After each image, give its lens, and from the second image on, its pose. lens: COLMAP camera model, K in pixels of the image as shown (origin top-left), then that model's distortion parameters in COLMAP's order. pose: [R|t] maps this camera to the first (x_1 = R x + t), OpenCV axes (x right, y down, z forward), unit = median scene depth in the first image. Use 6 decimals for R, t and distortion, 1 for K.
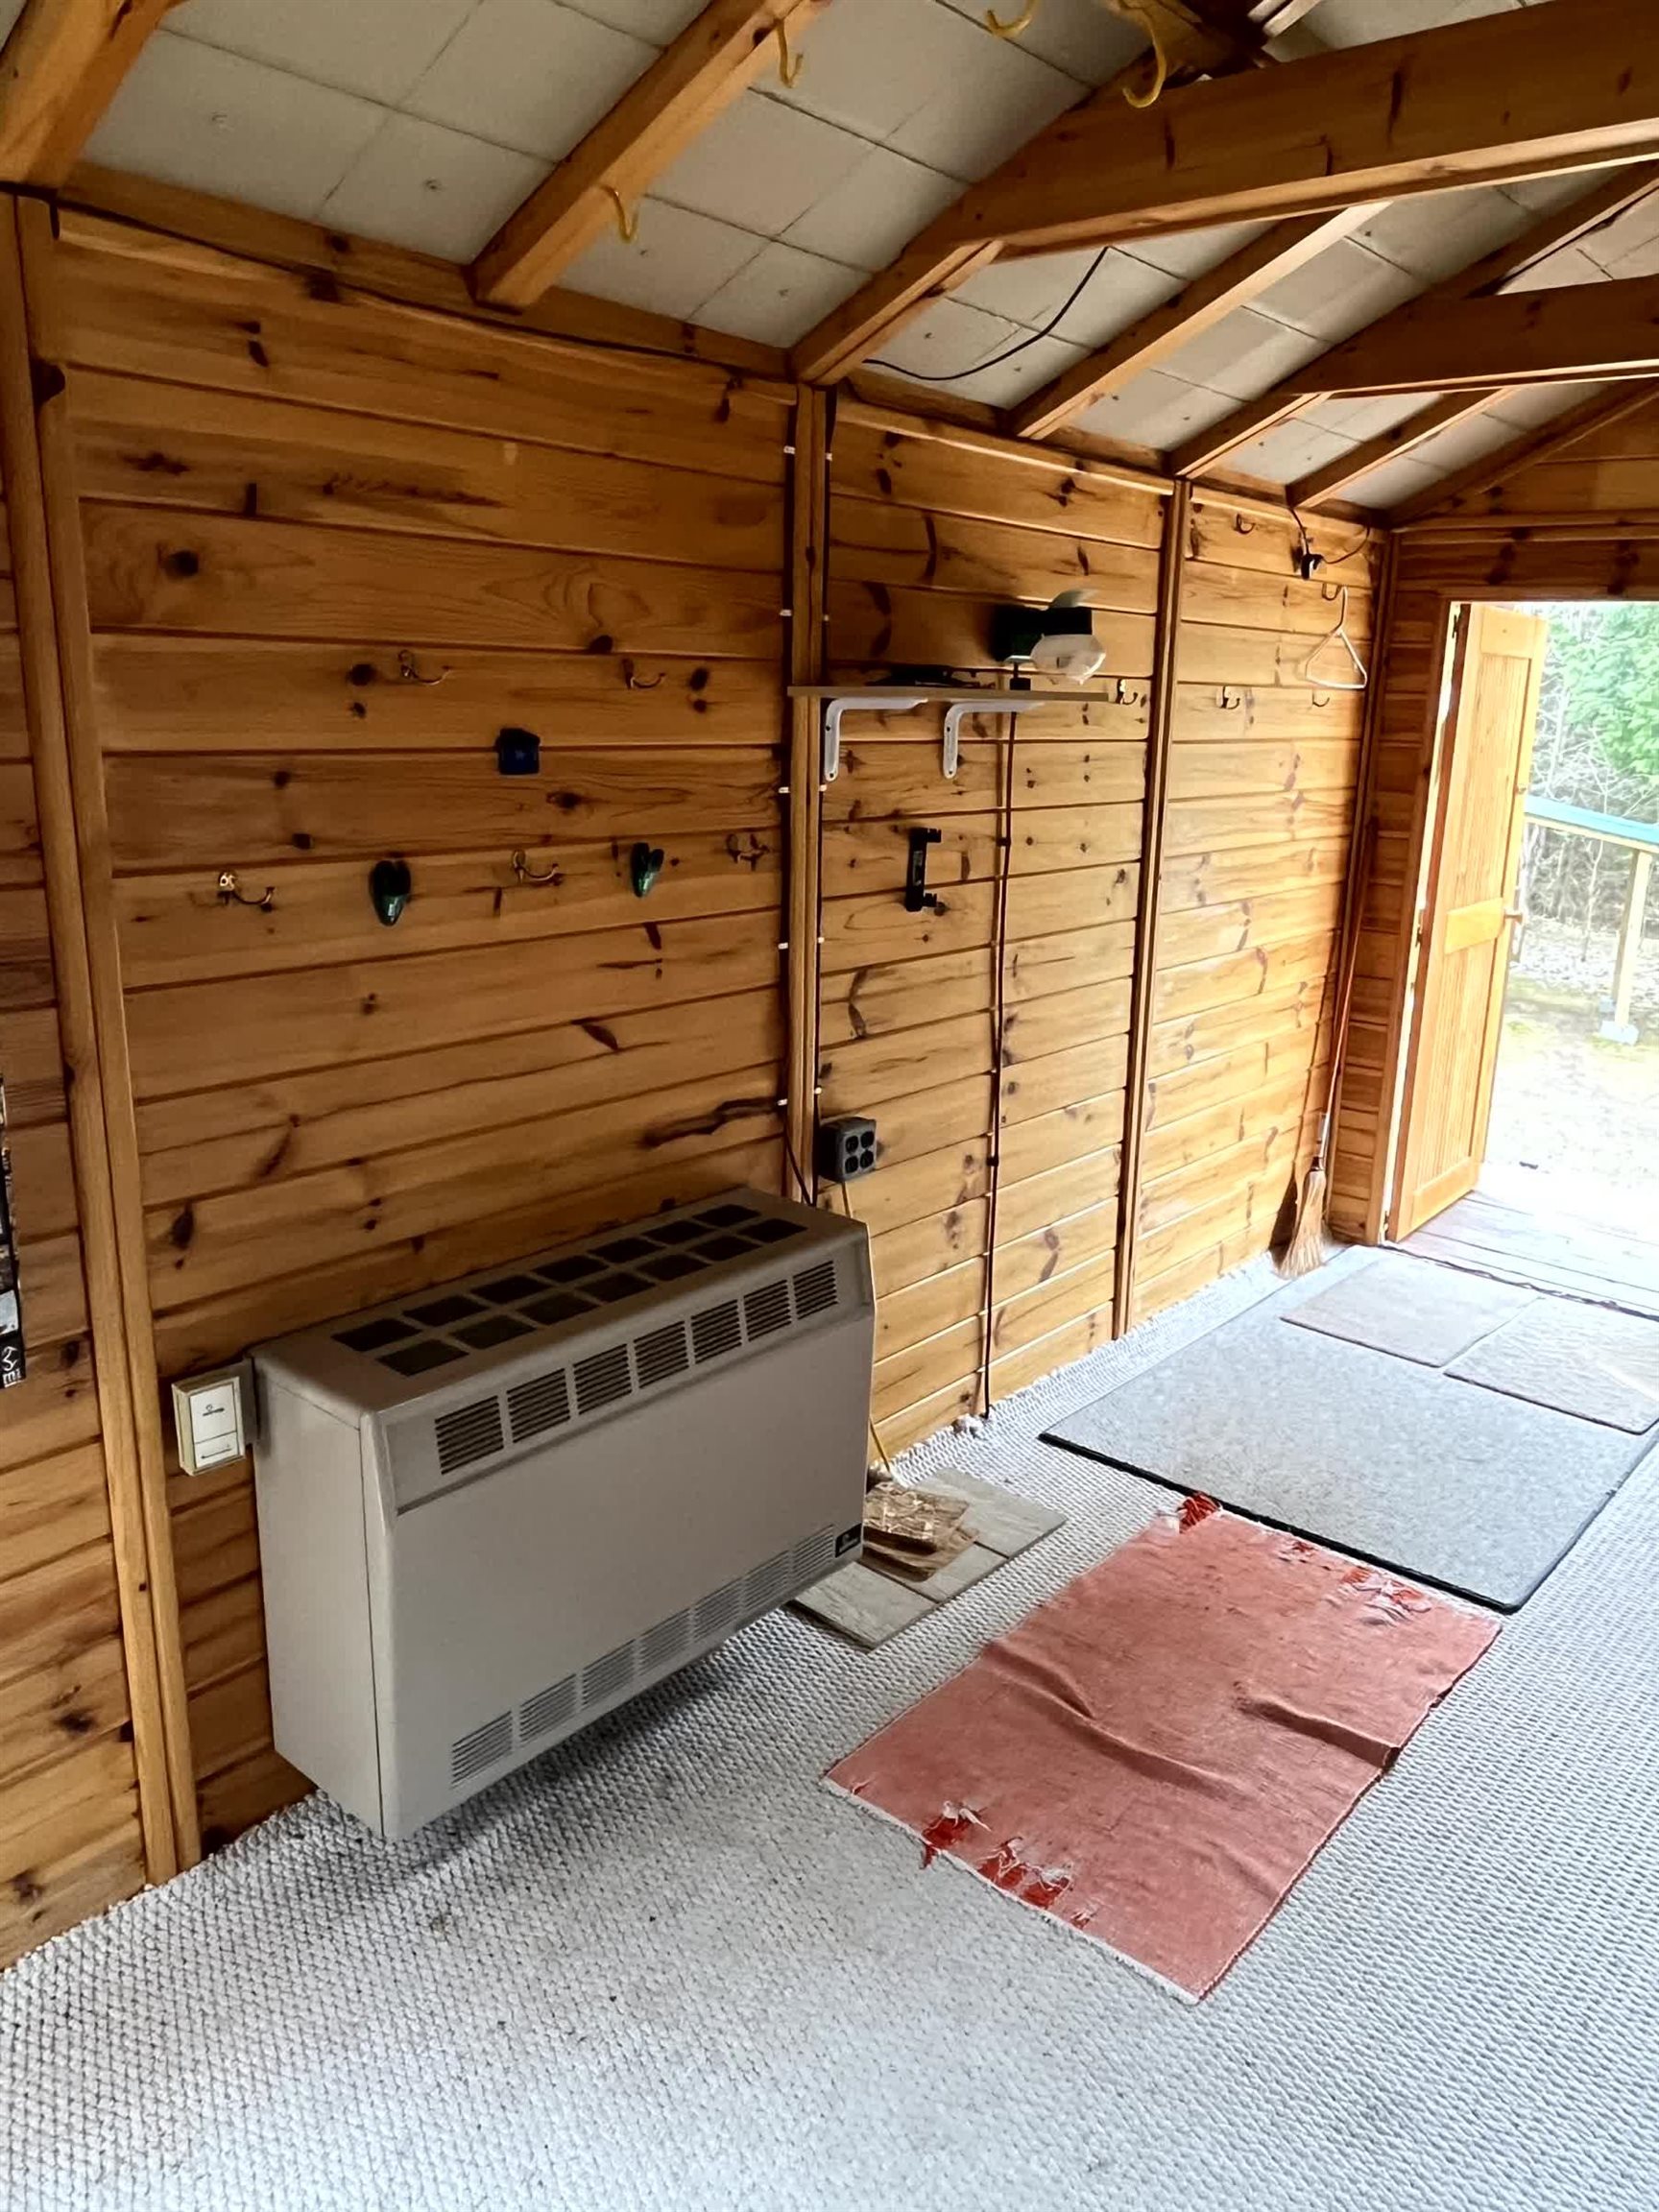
lens RADIAL K [[1563.8, 0, 877.0], [0, 1563.8, 1091.4], [0, 0, 1]] dist [0.003876, -0.010293]
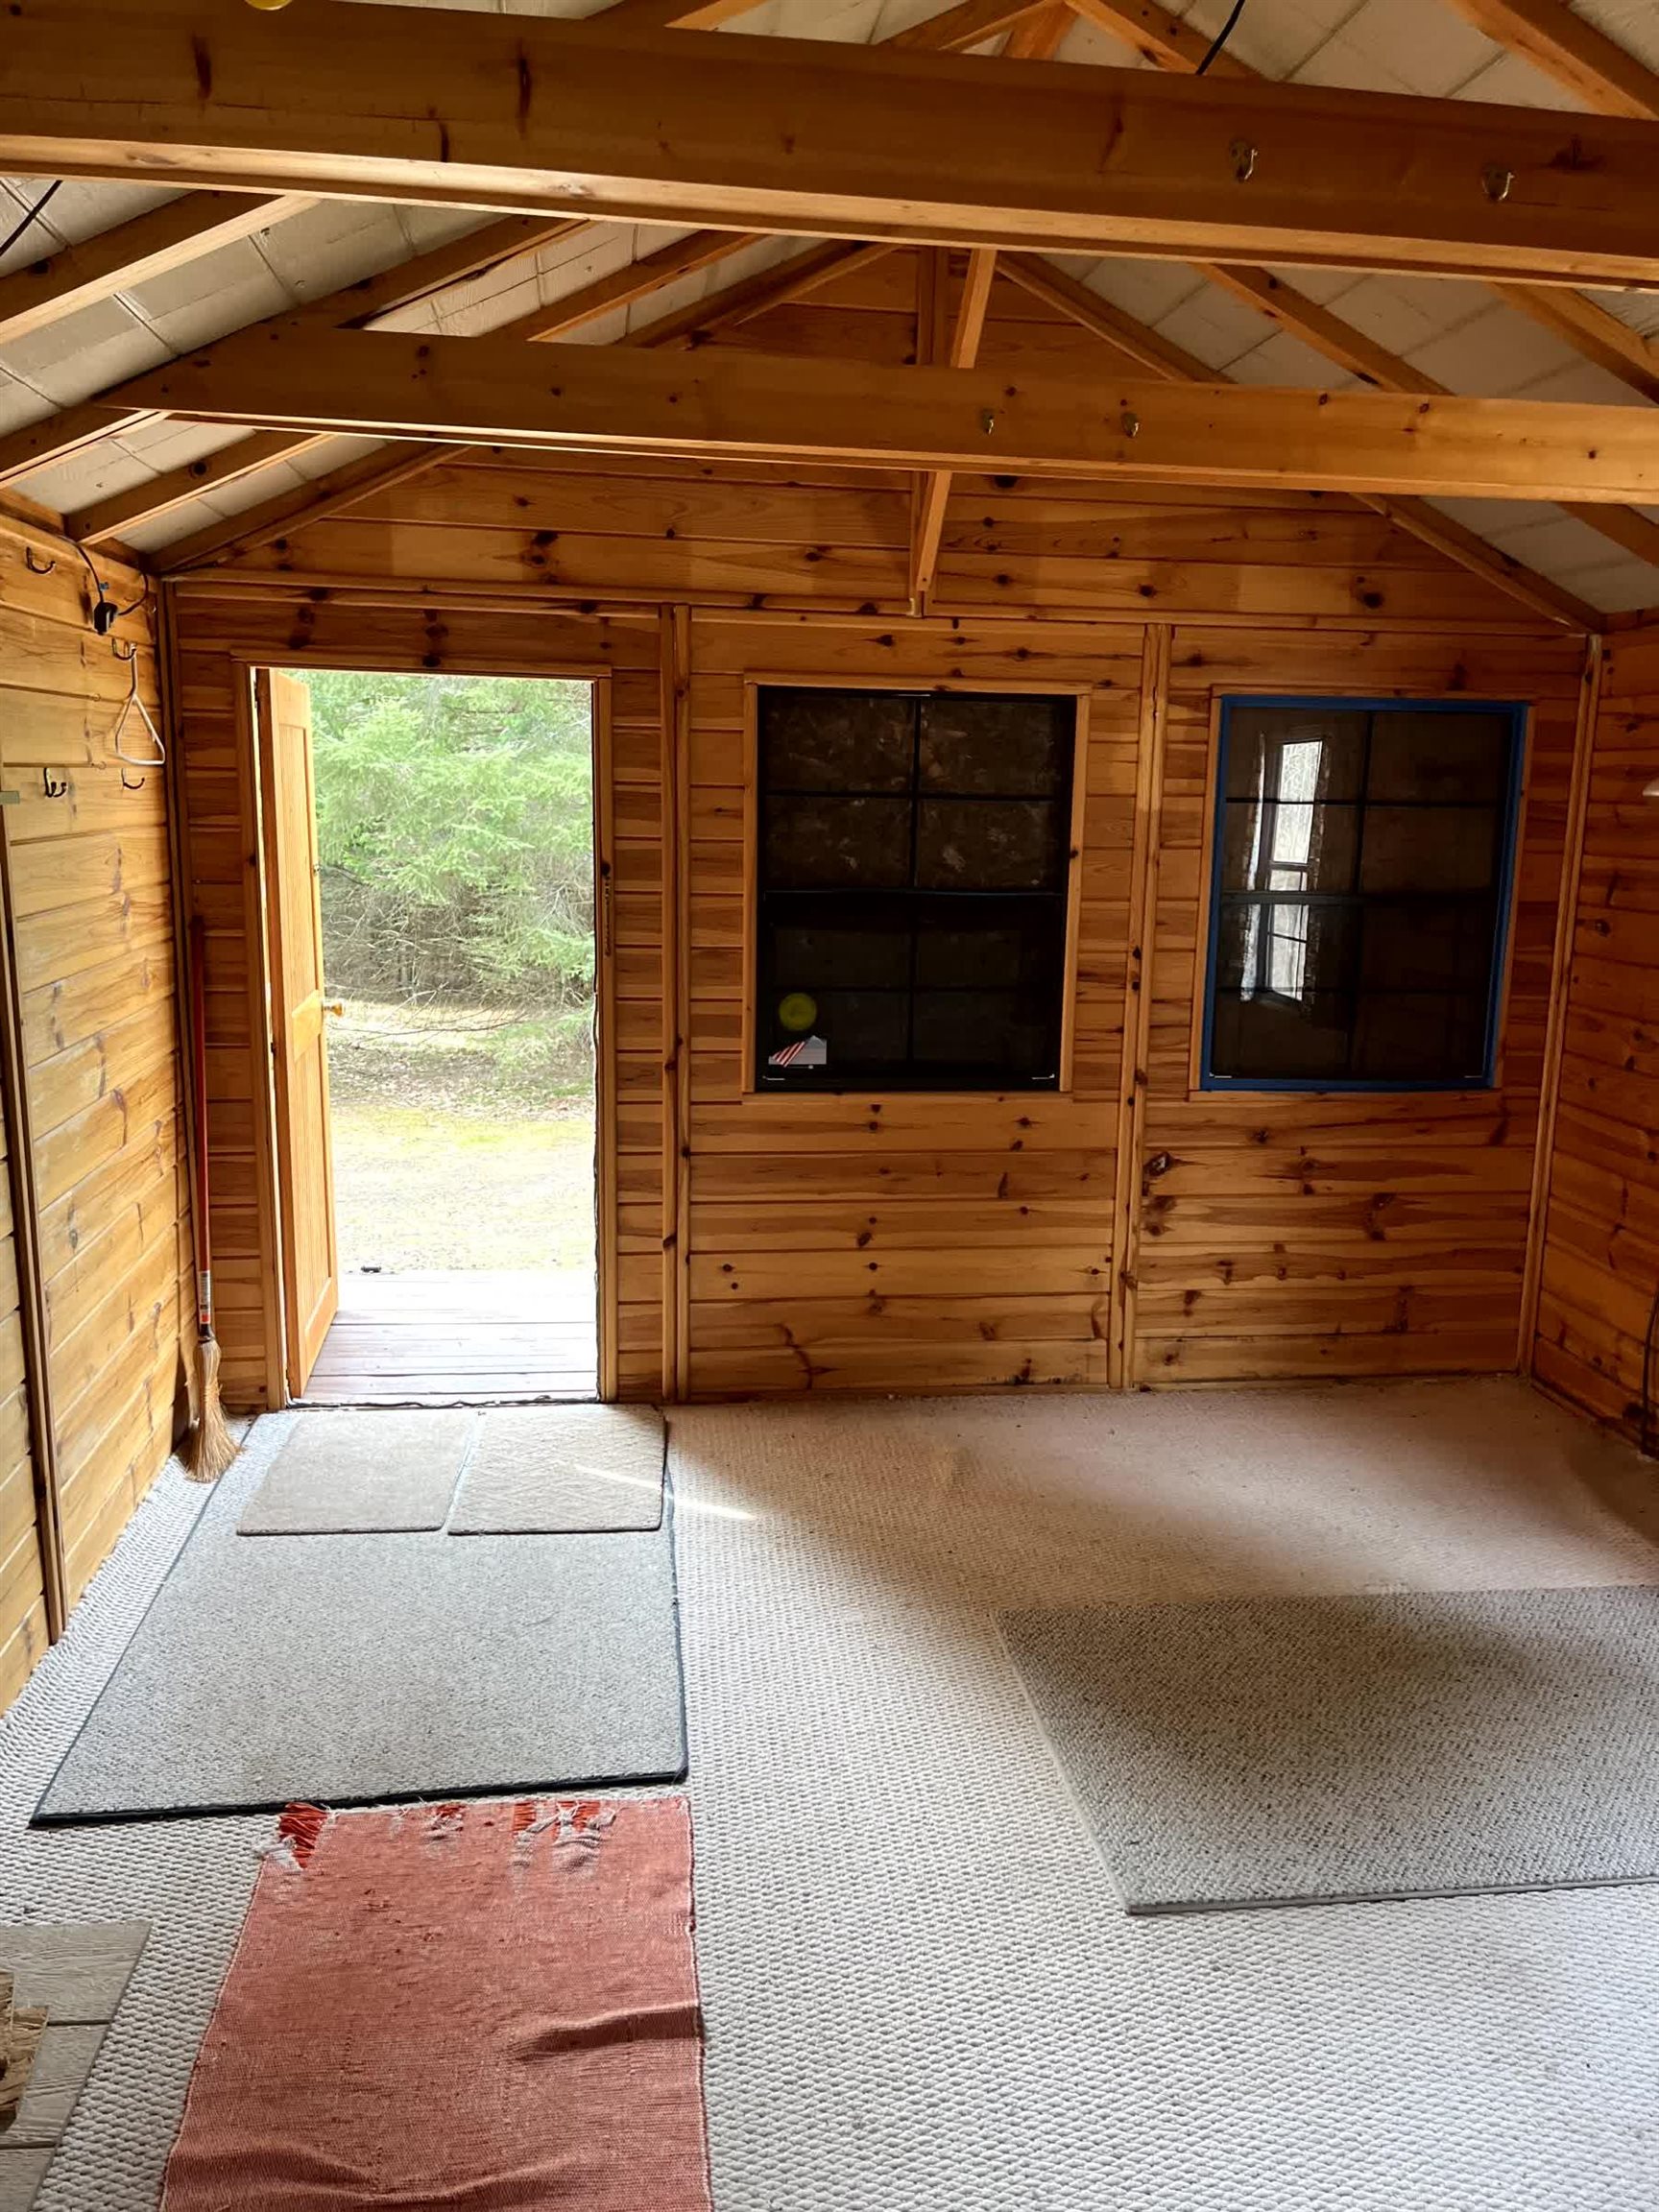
lens RADIAL K [[1663.0, 0, 840.5], [0, 1663.0, 1098.7], [0, 0, 1]] dist [0.057805, -0.056835]
pose [[0.677692, -0.152881, 0.719278, -0.125520], [0.180944, 0.982744, 0.038398, -0.055627], [-0.712737, 0.104127, 0.693660, 0.150905]]
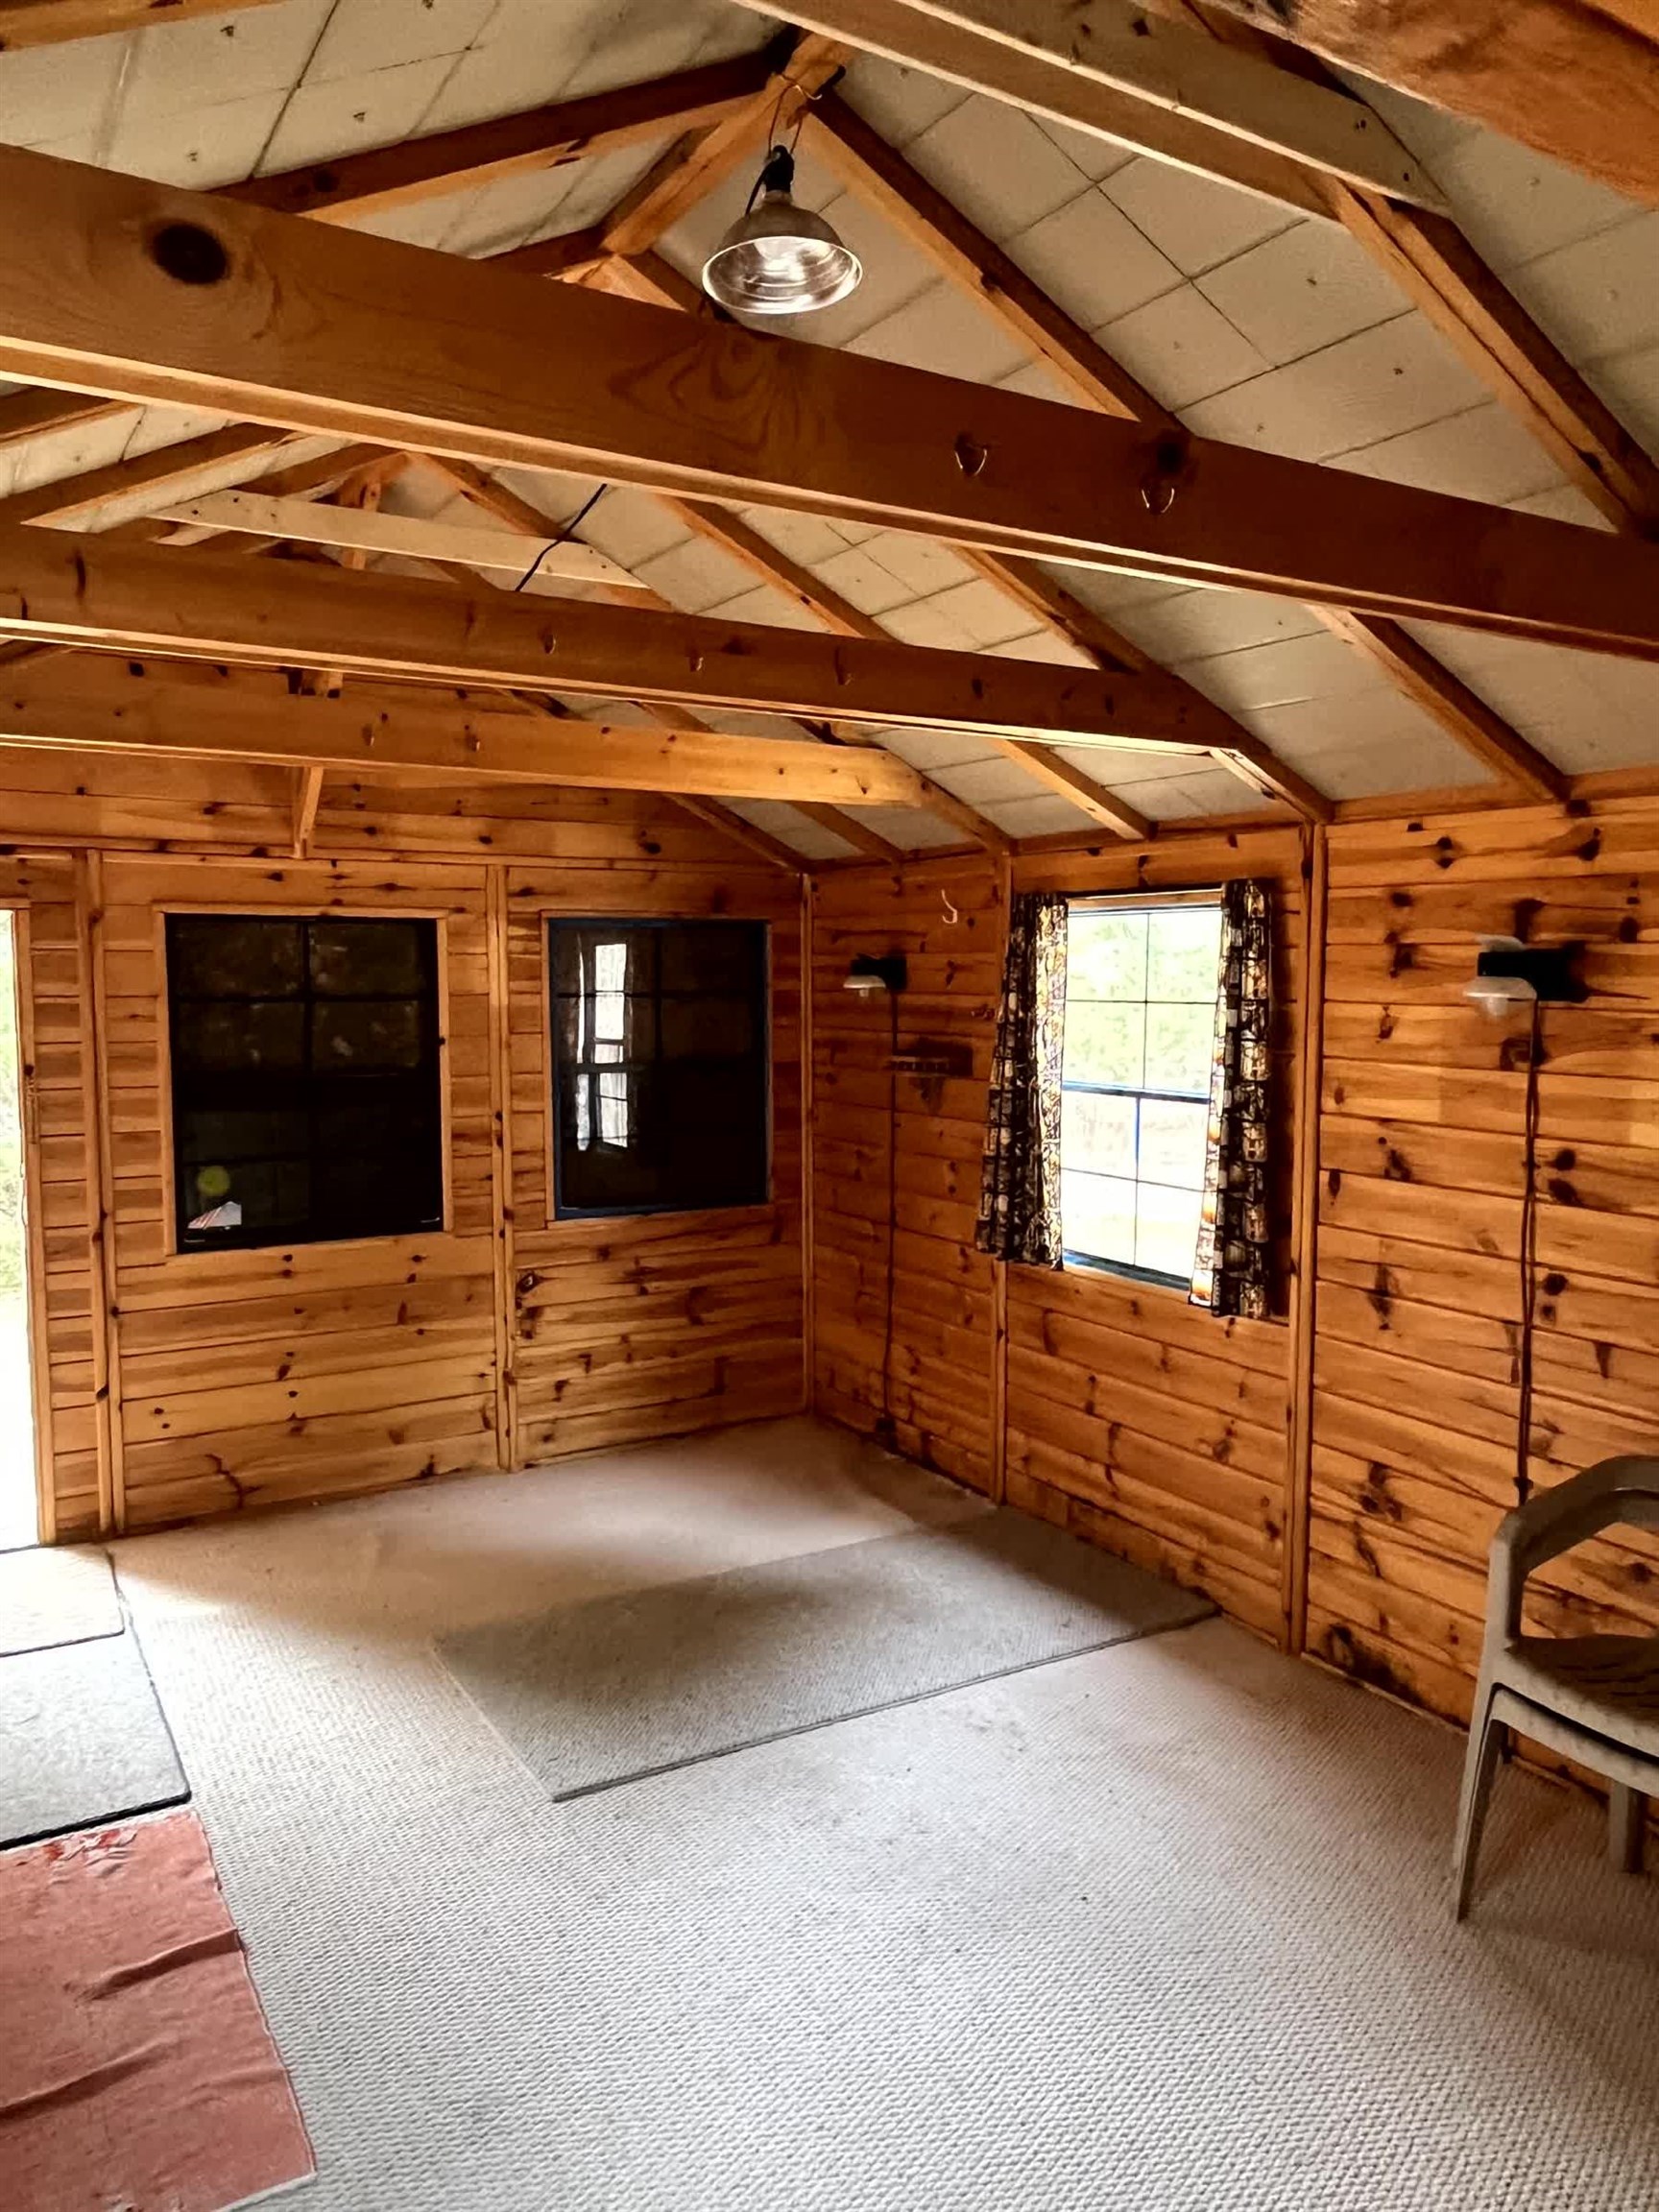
lens RADIAL K [[1563.8, 0, 847.9], [0, 1563.8, 1084.7], [0, 0, 1]] dist [0.003876, -0.010293]
pose [[0.325557, -0.101155, 0.940096, -0.319391], [0.241942, 0.970072, 0.020596, -0.053998], [-0.914044, 0.220743, 0.340287, 0.045922]]
